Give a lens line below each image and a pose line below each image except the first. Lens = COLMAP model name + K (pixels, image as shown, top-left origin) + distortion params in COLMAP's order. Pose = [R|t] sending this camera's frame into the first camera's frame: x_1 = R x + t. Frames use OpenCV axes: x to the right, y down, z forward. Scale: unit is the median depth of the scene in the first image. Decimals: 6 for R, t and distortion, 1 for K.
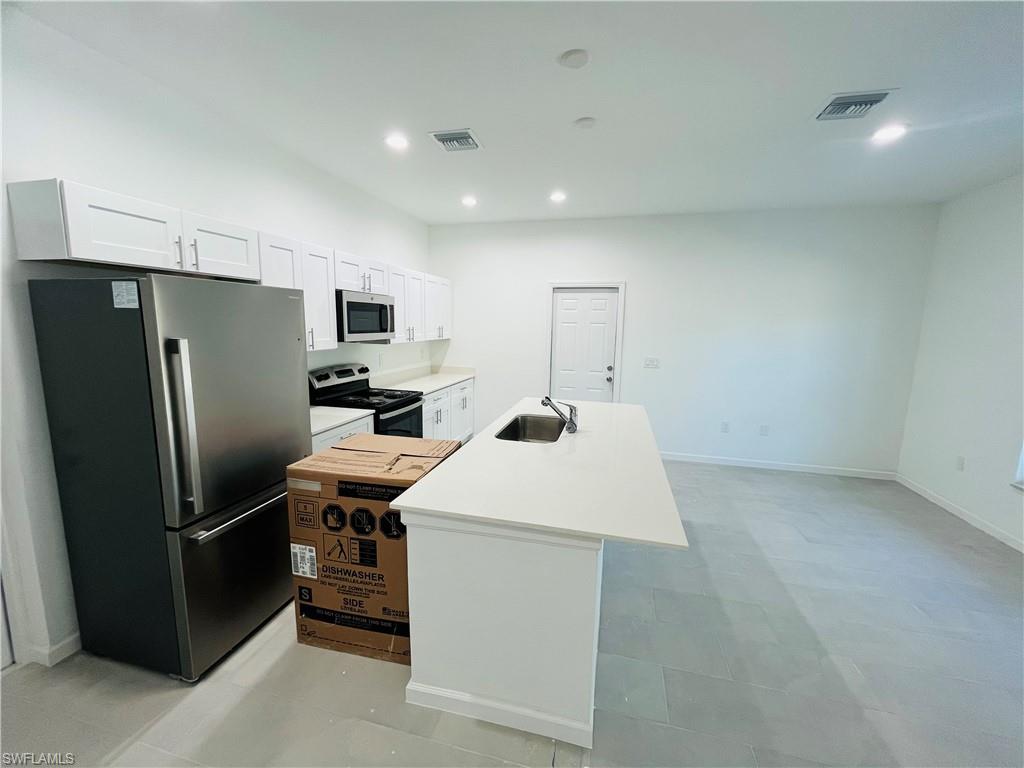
lens RADIAL K [[411.6, 0, 513.1], [0, 411.6, 381.5], [0, 0, 1]] dist [-0.000154, -0.000592]
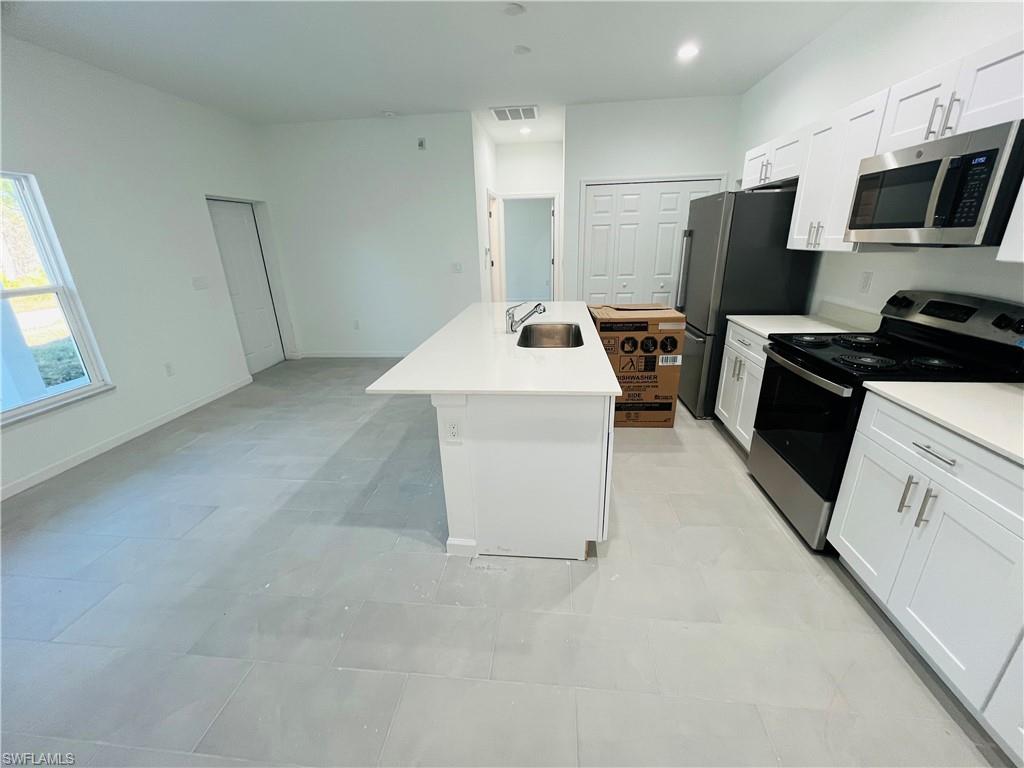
lens RADIAL K [[411.6, 0, 509.6], [0, 411.6, 381.9], [0, 0, 1]] dist [-0.000154, -0.000592]
pose [[-0.989942, 0.053978, -0.130768, 0.197133], [-0.012454, 0.887509, 0.460622, -0.162098], [0.140922, 0.457618, -0.877911, 1.333624]]
